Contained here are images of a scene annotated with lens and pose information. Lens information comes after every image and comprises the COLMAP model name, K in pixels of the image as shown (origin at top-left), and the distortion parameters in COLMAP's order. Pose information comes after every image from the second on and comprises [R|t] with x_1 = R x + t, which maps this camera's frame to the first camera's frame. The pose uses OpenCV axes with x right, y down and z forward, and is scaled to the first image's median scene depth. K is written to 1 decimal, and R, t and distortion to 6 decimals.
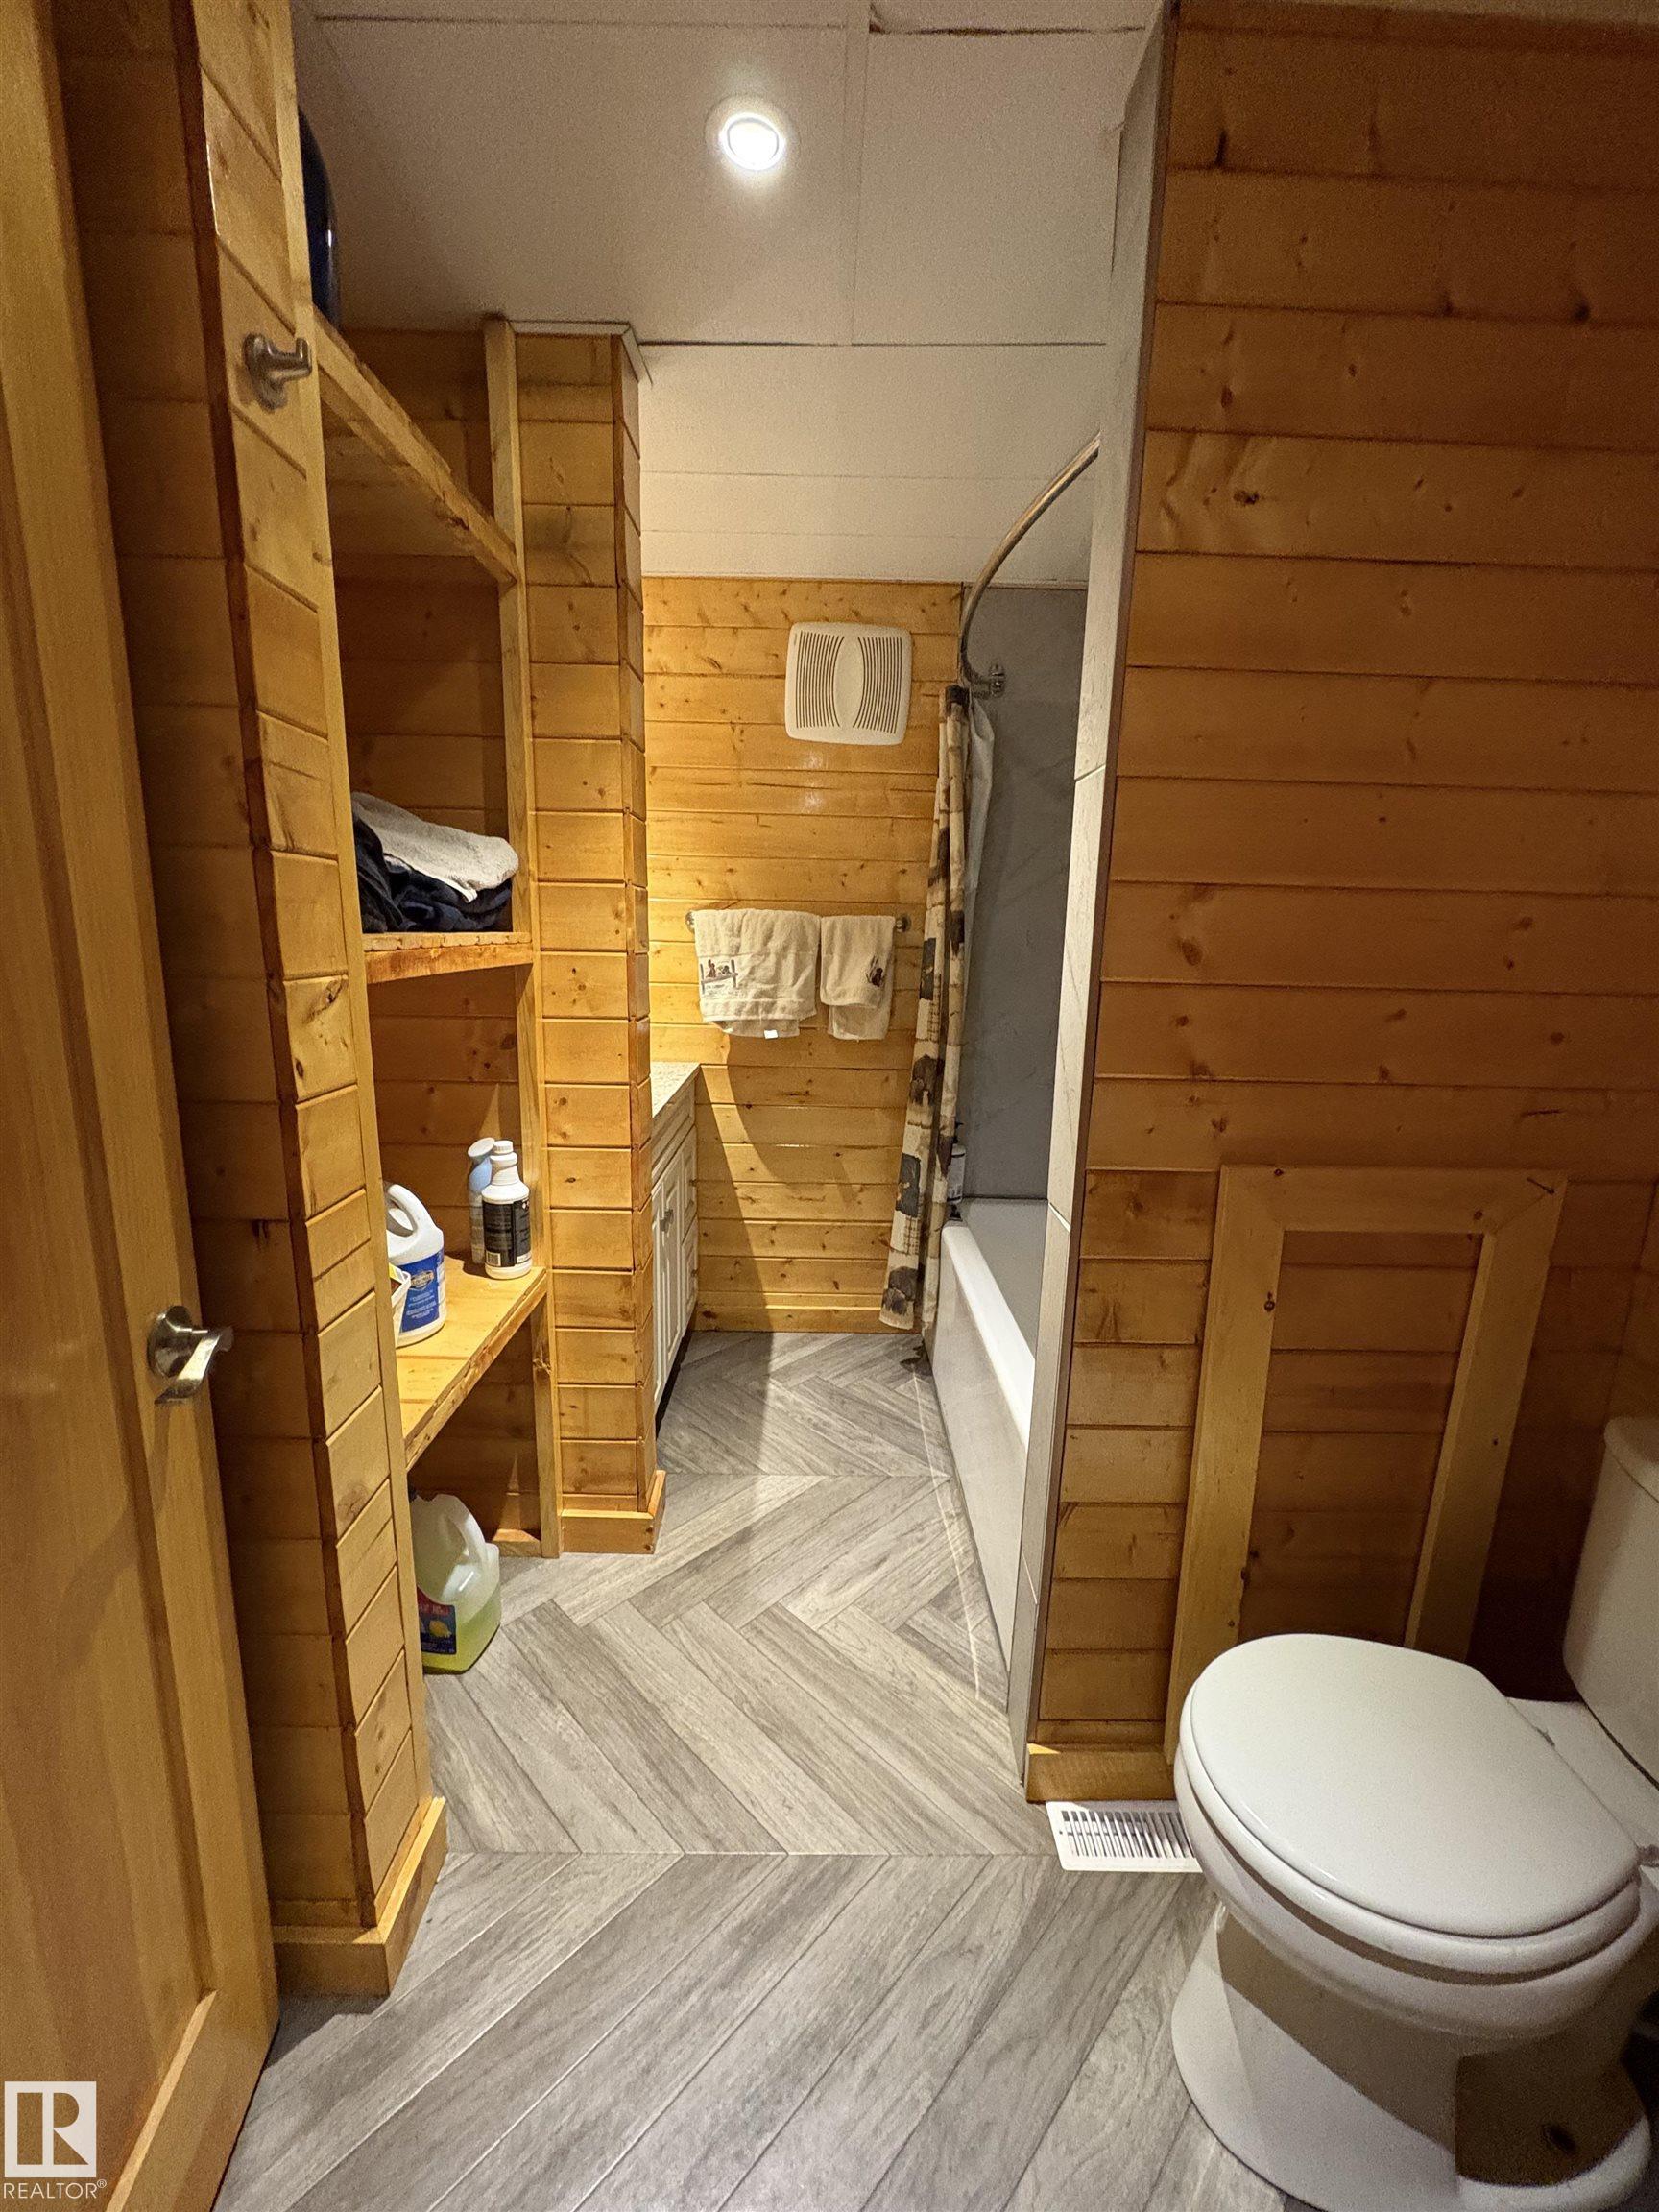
lens RADIAL K [[878.0, 0, 835.0], [0, 878.0, 1105.4], [0, 0, 1]] dist [0.000757, -0.000168]
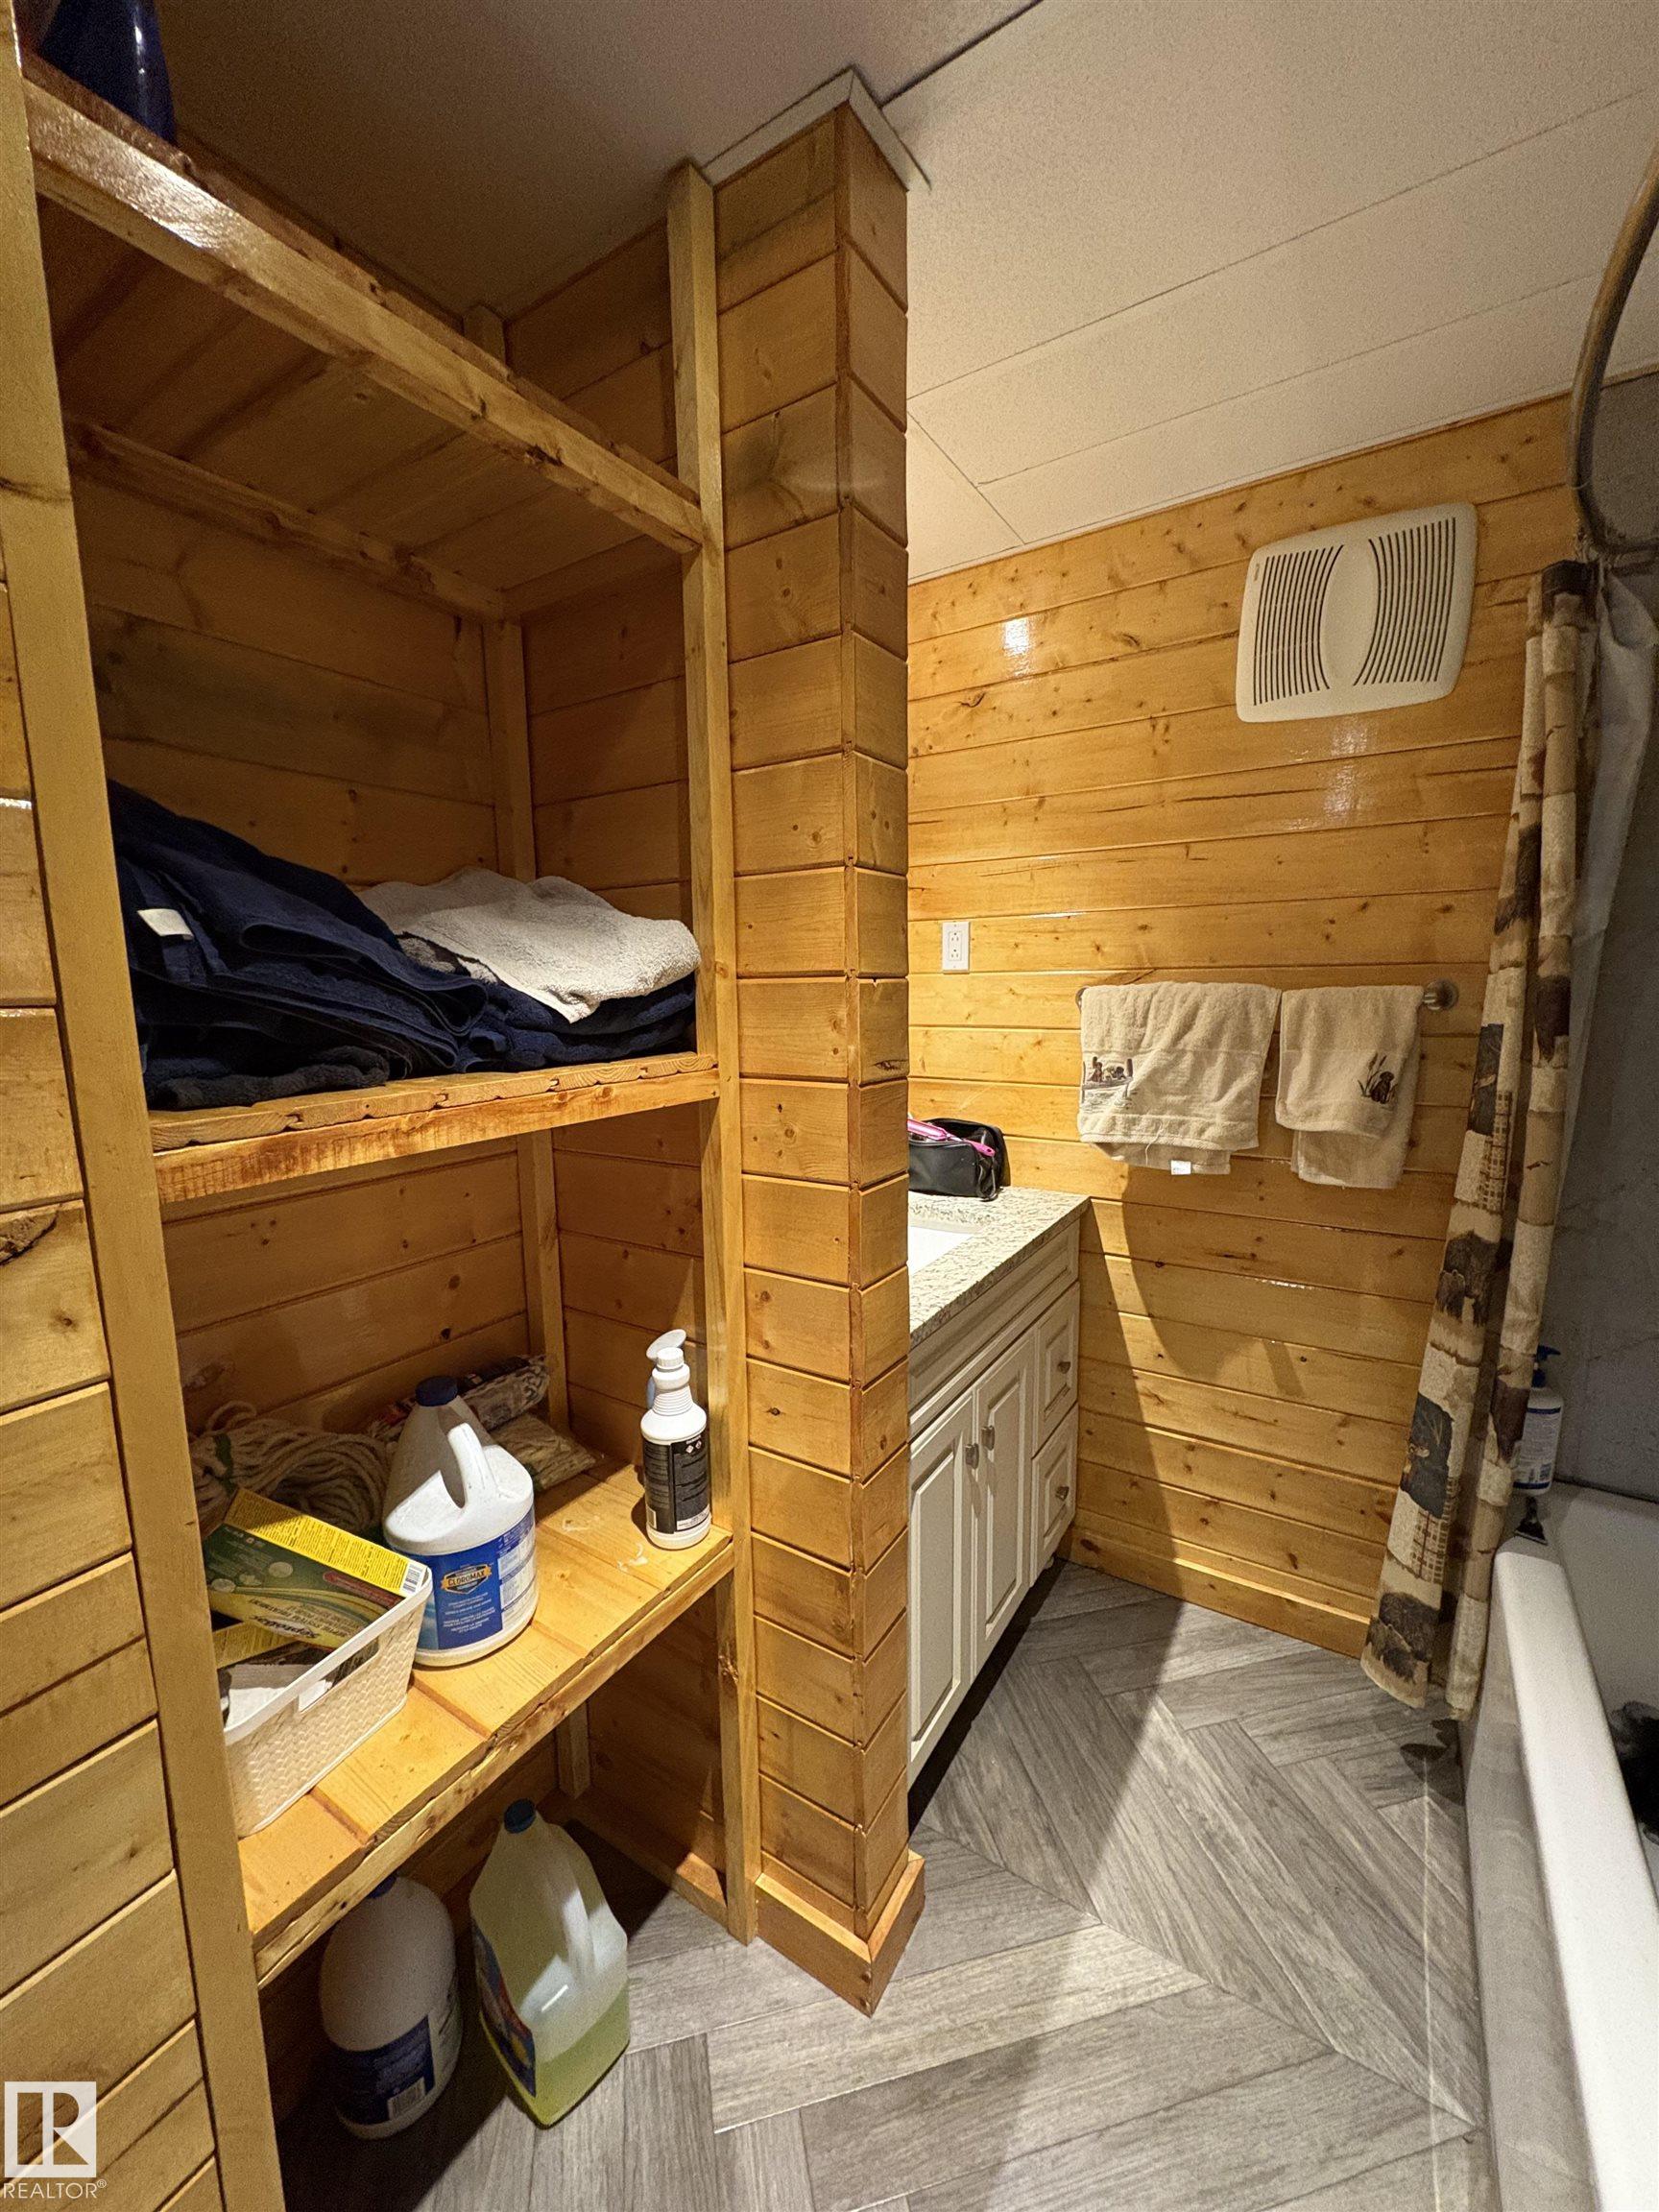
lens RADIAL K [[878.0, 0, 835.0], [0, 878.0, 1105.4], [0, 0, 1]] dist [0.000757, -0.000168]
pose [[0.835503, 0.042509, -0.547840, 0.067196], [-0.072982, 0.996755, -0.033963, -0.089332], [0.544618, 0.068358, 0.835894, 0.307453]]
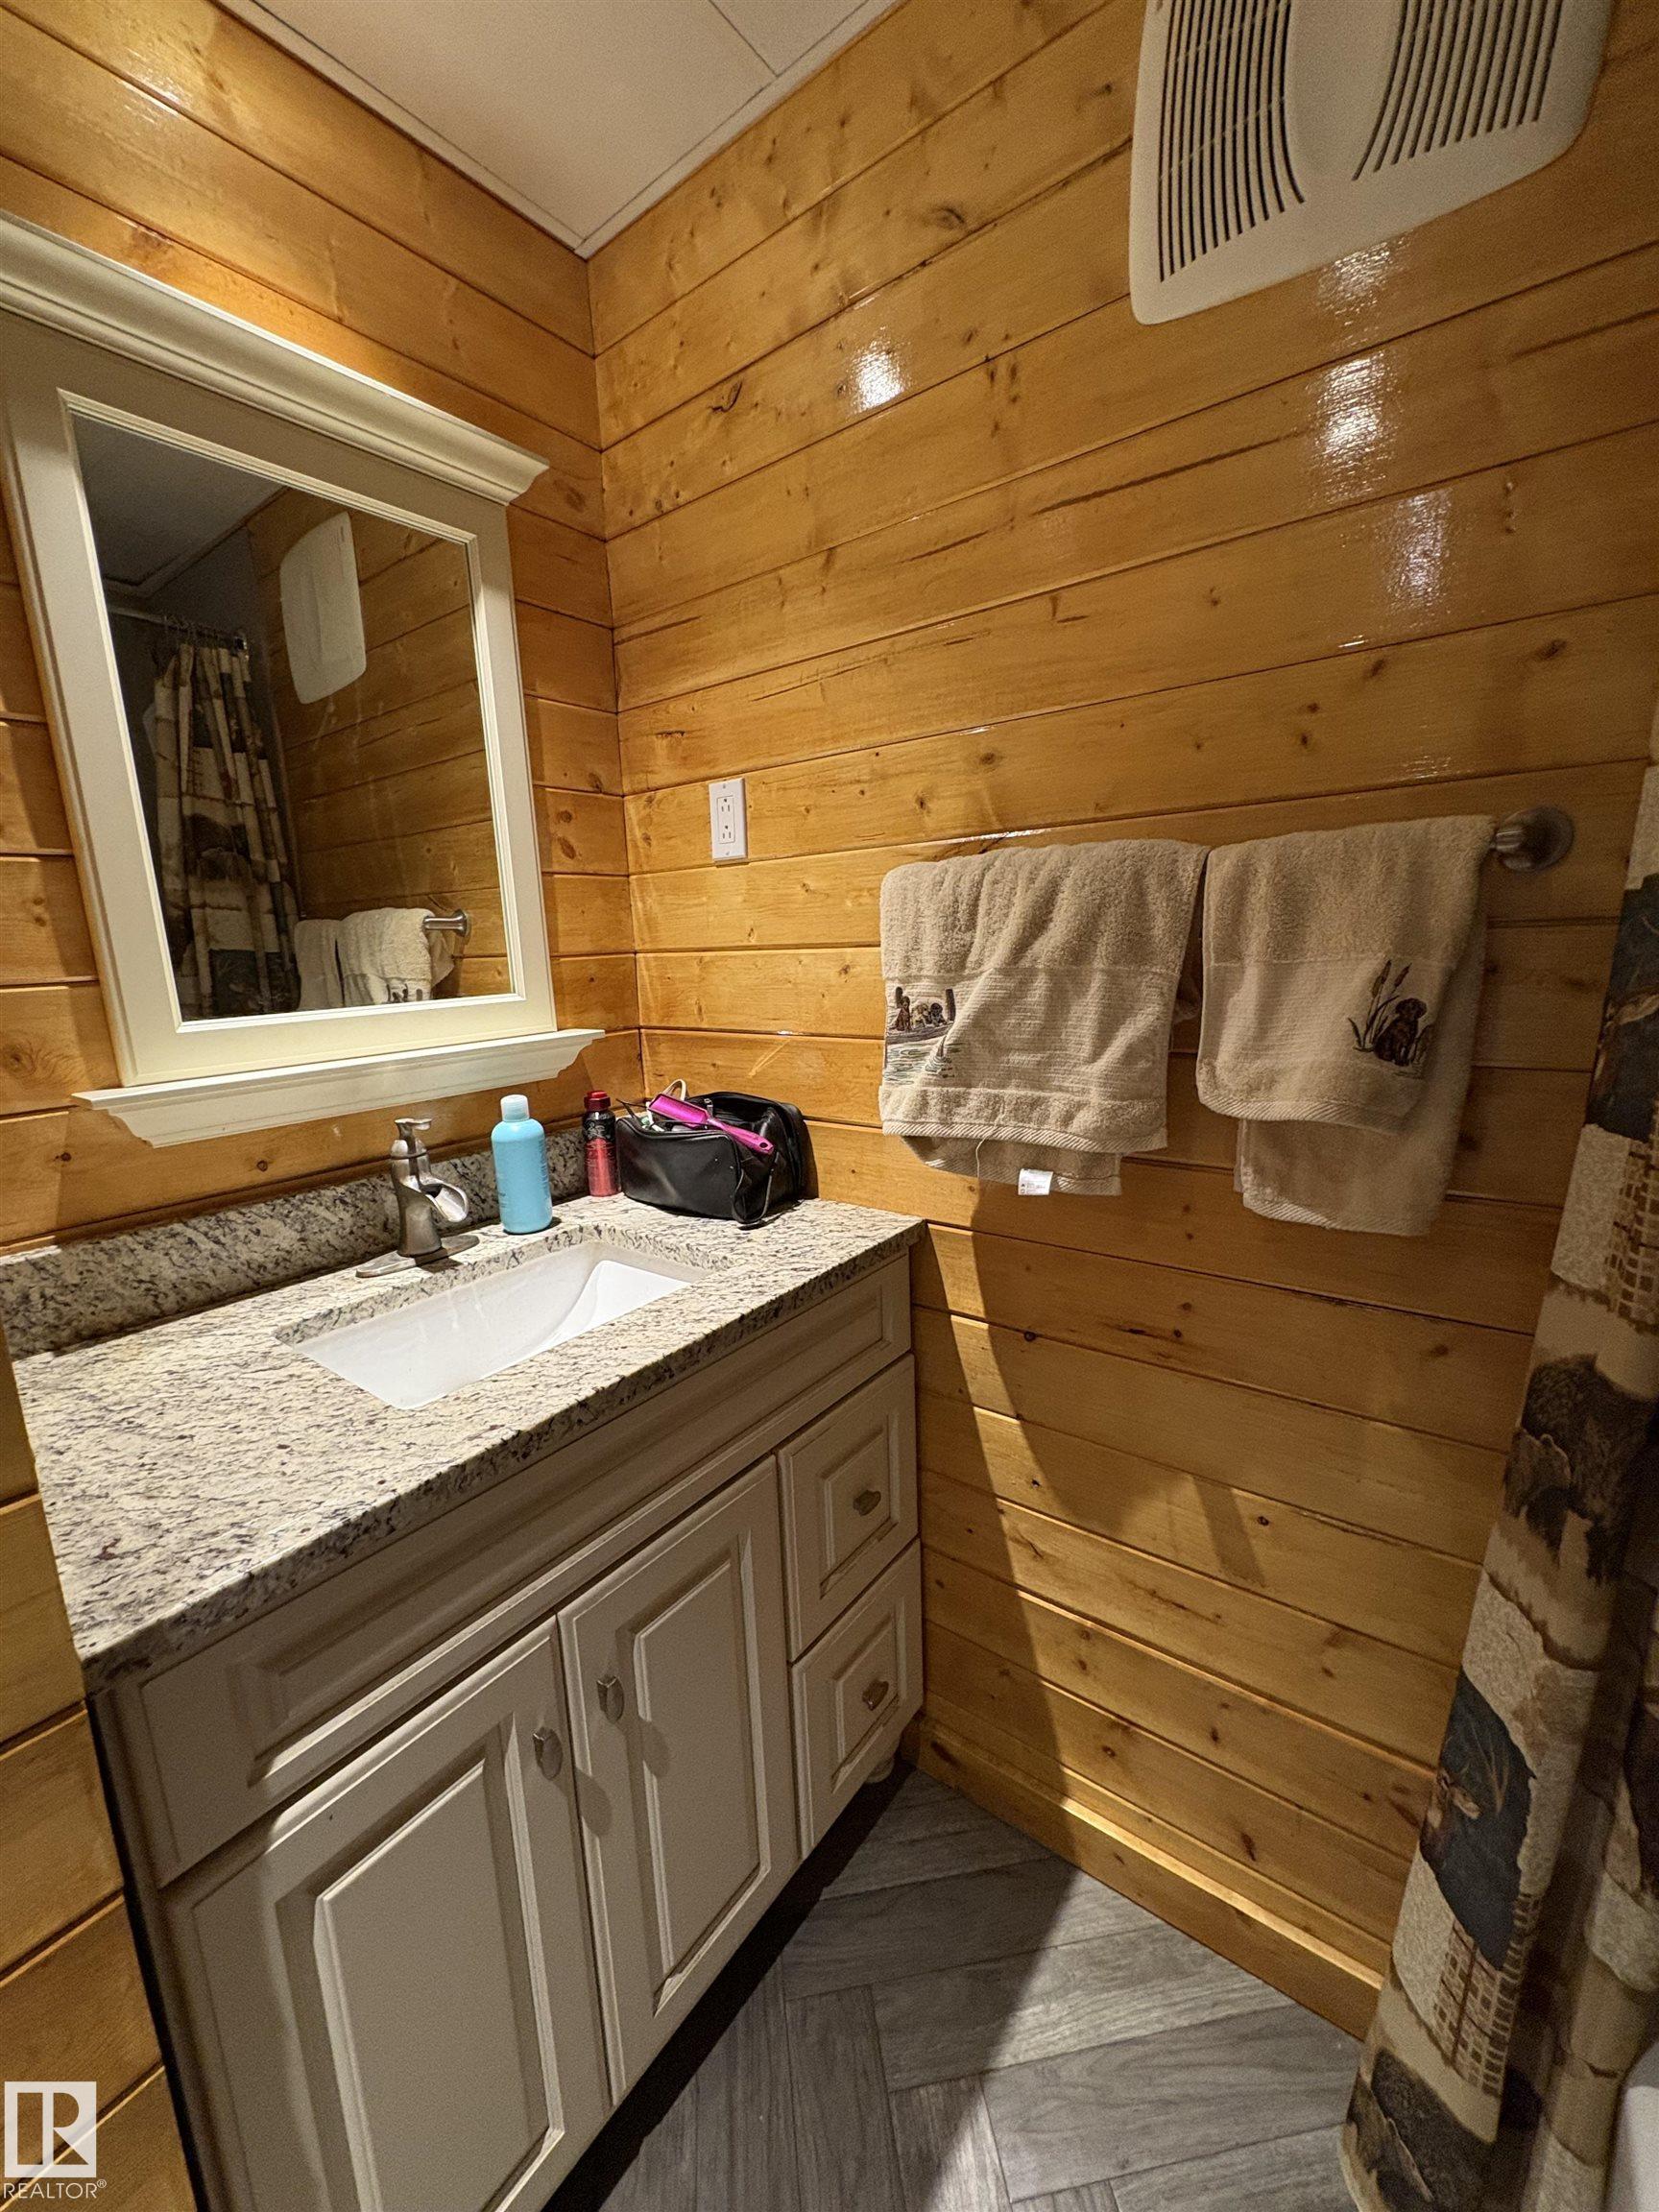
lens RADIAL K [[878.0, 0, 835.0], [0, 878.0, 1105.4], [0, 0, 1]] dist [0.000757, -0.000168]
pose [[0.786373, 0.061344, -0.614698, 0.083901], [-0.067135, 0.997650, 0.013677, -0.117049], [0.614093, 0.030513, 0.788644, 0.678784]]
